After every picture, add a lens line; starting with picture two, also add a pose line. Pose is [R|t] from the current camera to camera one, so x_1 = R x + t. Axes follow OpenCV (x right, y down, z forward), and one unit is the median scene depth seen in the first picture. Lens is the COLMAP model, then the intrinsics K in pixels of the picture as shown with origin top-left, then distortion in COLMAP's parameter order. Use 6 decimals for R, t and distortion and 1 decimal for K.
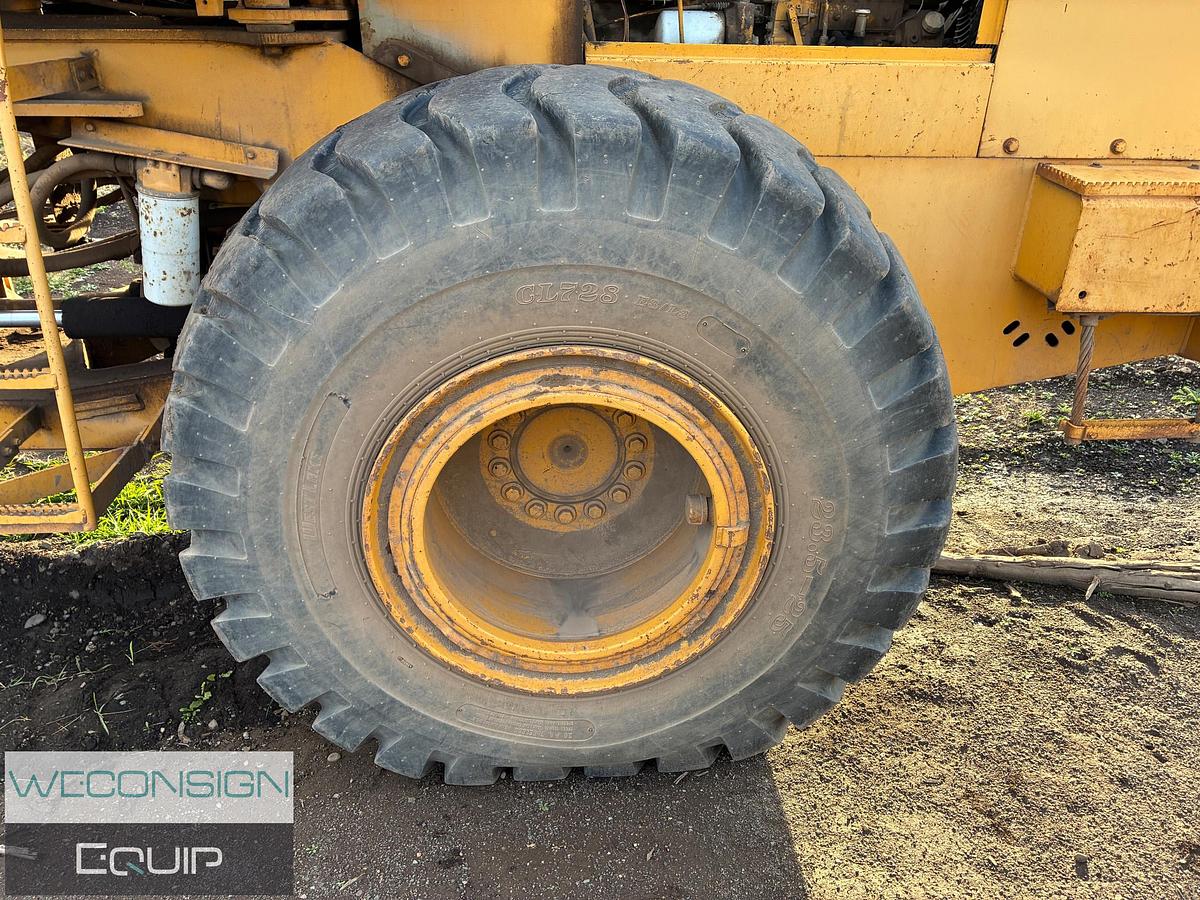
lens RADIAL K [[903.1, 0, 600.0], [0, 903.1, 450.0], [0, 0, 1]] dist [0.033541, -0.023785]
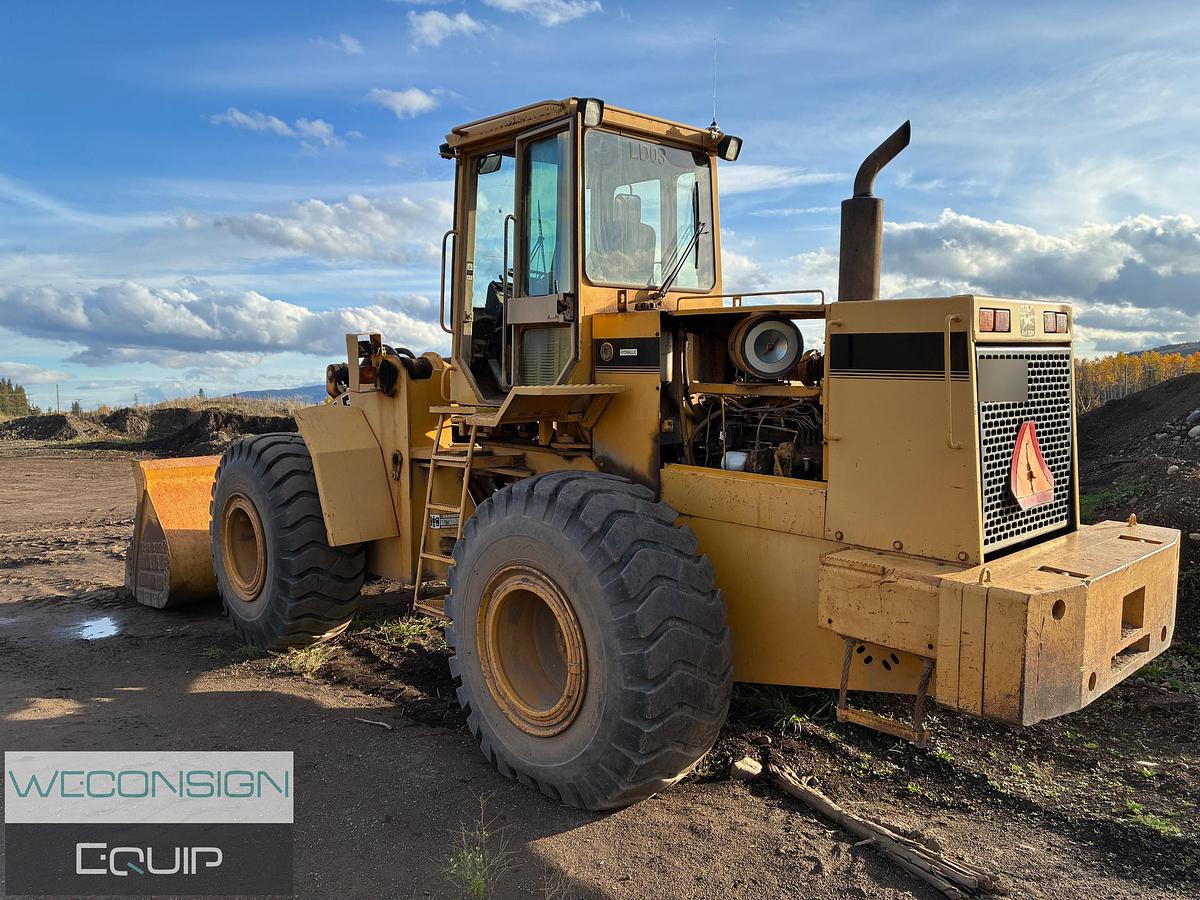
lens RADIAL K [[867.0, 0, 600.0], [0, 867.0, 450.0], [0, 0, 1]] dist [-0.004319, -0.001423]
pose [[0.652908, 0.061311, -0.754952, 1.521682], [-0.349862, 0.908432, -0.228797, 0.061670], [0.671795, 0.413512, 0.614573, -0.429124]]
